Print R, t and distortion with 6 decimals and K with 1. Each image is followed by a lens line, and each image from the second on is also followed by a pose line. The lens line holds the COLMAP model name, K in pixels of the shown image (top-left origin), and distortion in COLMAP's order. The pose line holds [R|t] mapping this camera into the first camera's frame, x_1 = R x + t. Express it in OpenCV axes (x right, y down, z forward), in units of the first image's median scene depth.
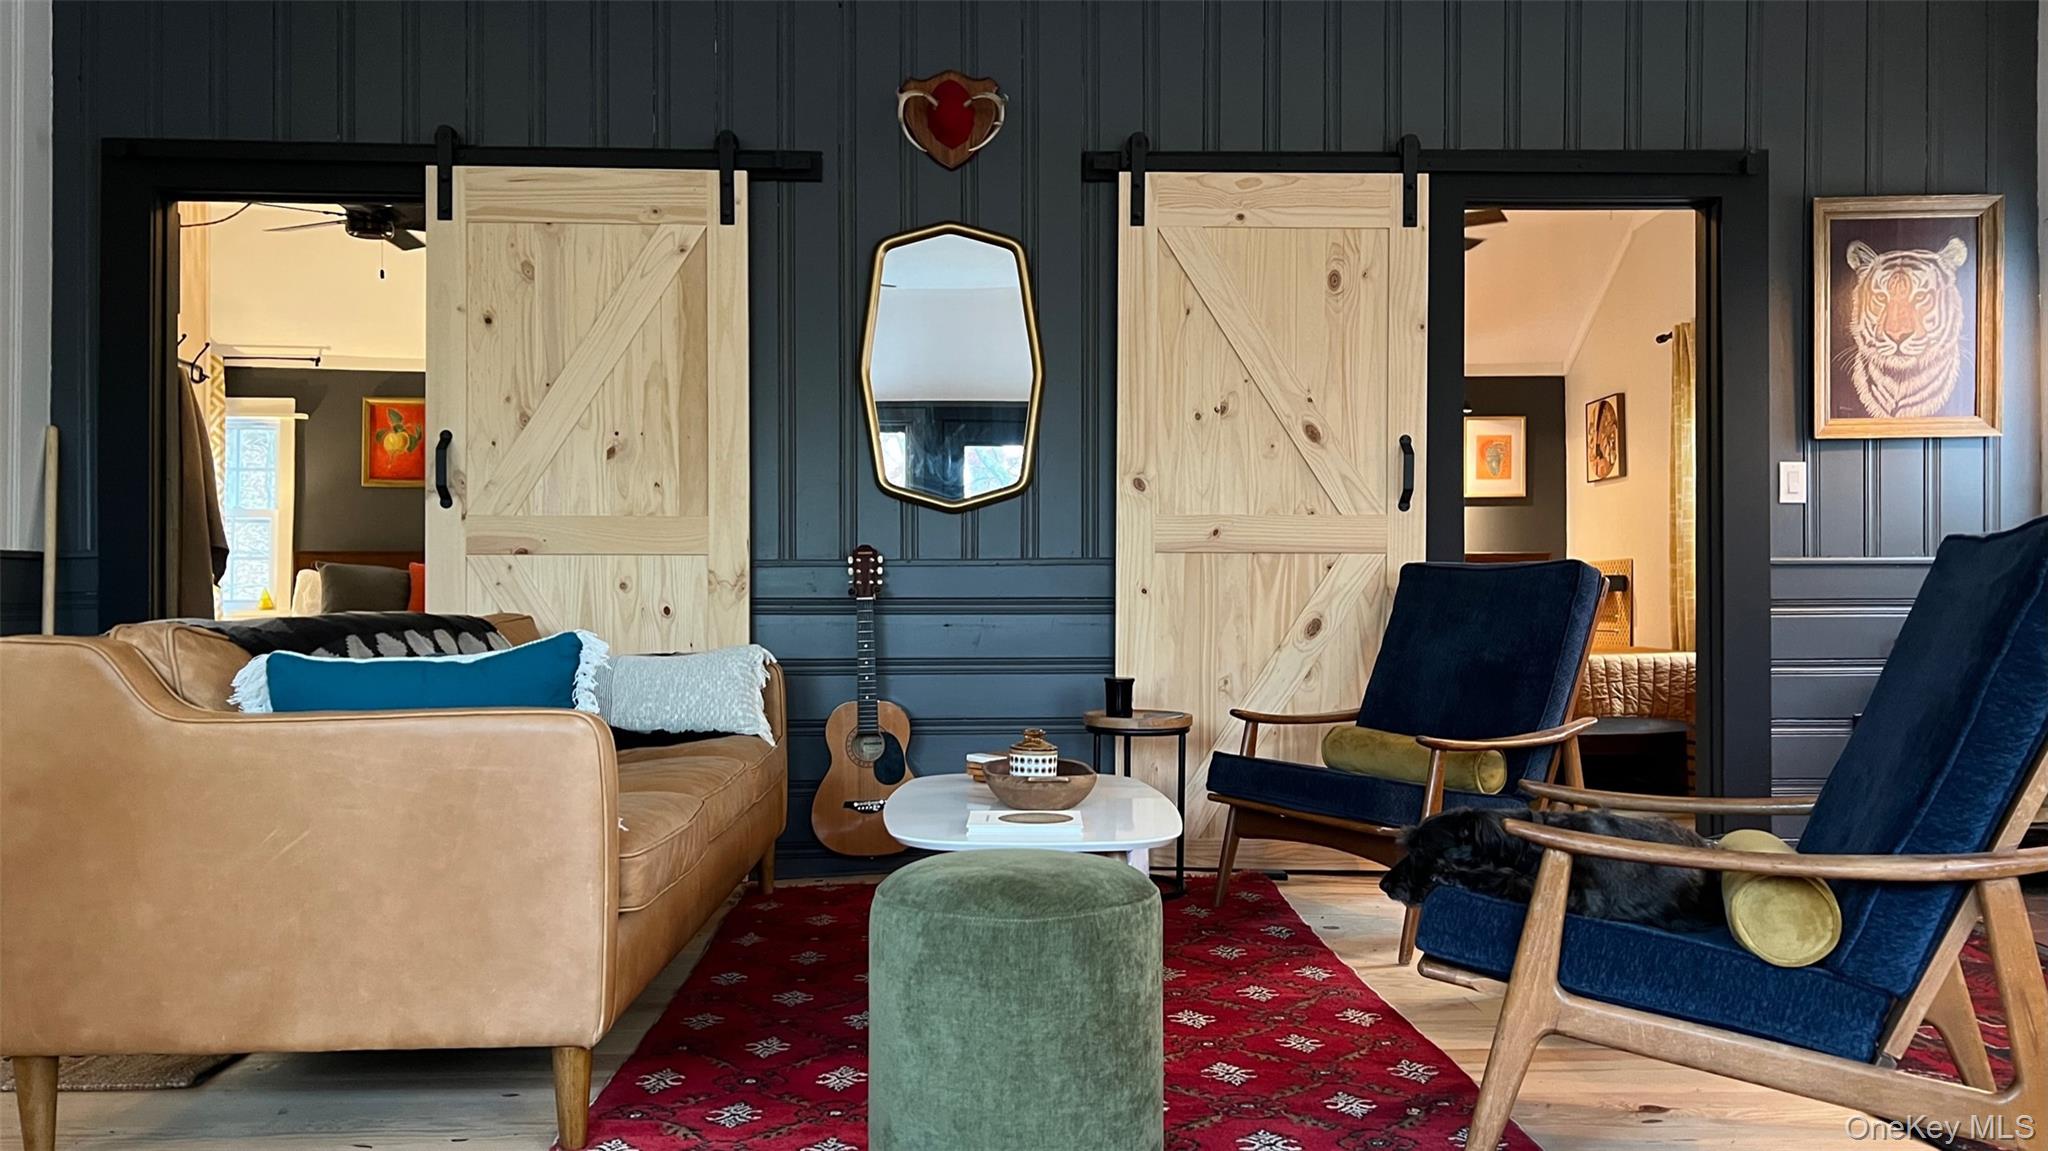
lens RADIAL K [[1566.5, 0, 1004.5], [0, 1566.5, 615.1], [0, 0, 1]] dist [0.091264, -0.102083]
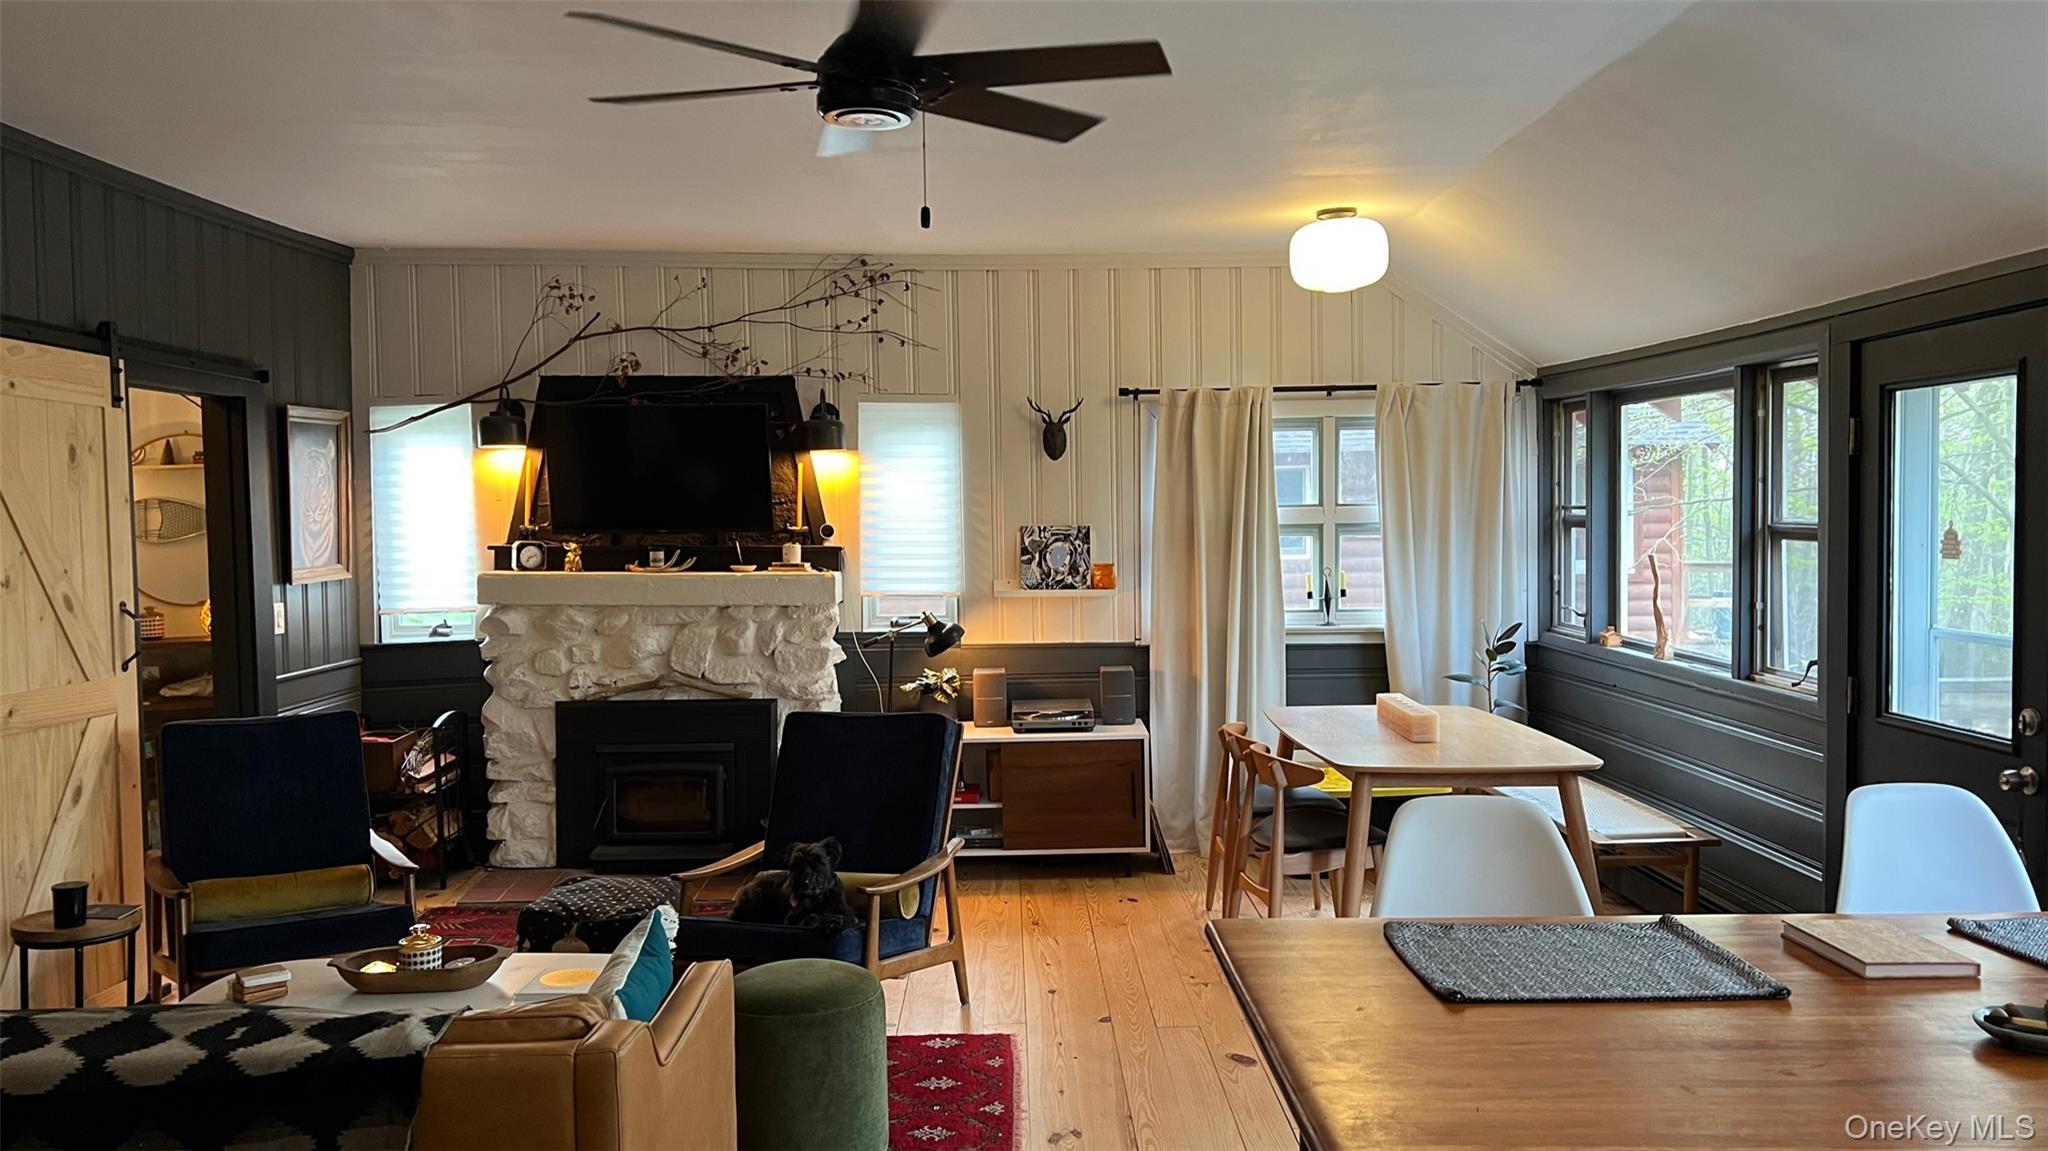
lens RADIAL K [[1566.5, 0, 1044.5], [0, 1566.5, 574.7], [0, 0, 1]] dist [0.091264, -0.102083]
pose [[0.017296, -0.039662, 0.999063, -0.817250], [0.010818, 0.999162, 0.039479, -0.167910], [-0.999792, 0.010125, 0.017711, 0.354978]]
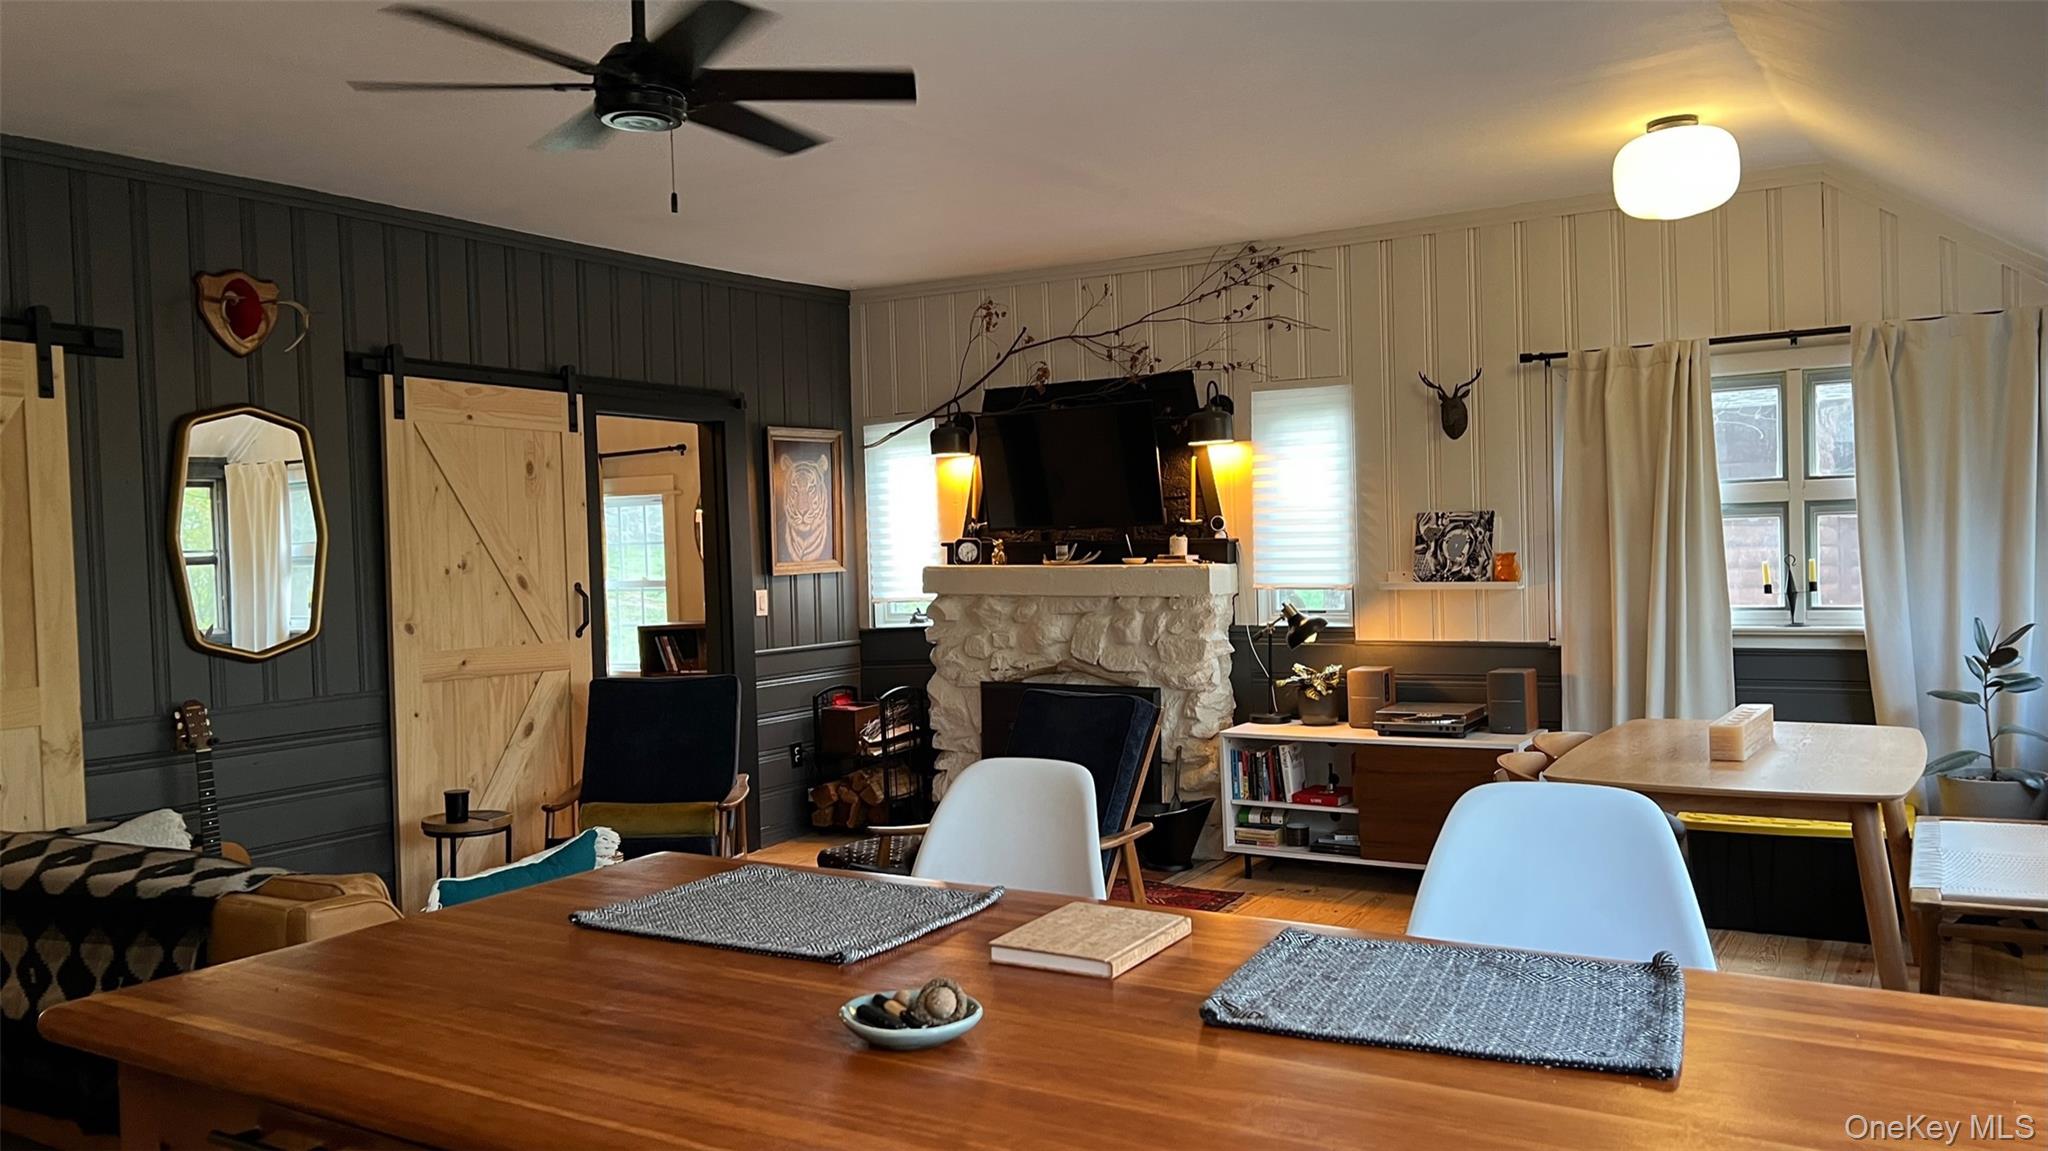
lens RADIAL K [[1566.5, 0, 1008.5], [0, 1566.5, 580.7], [0, 0, 1]] dist [0.091264, -0.102083]
pose [[0.560389, -0.031283, 0.827639, -0.674917], [0.026646, 0.999450, 0.019735, -0.132647], [-0.827801, 0.010994, 0.560914, -0.084169]]
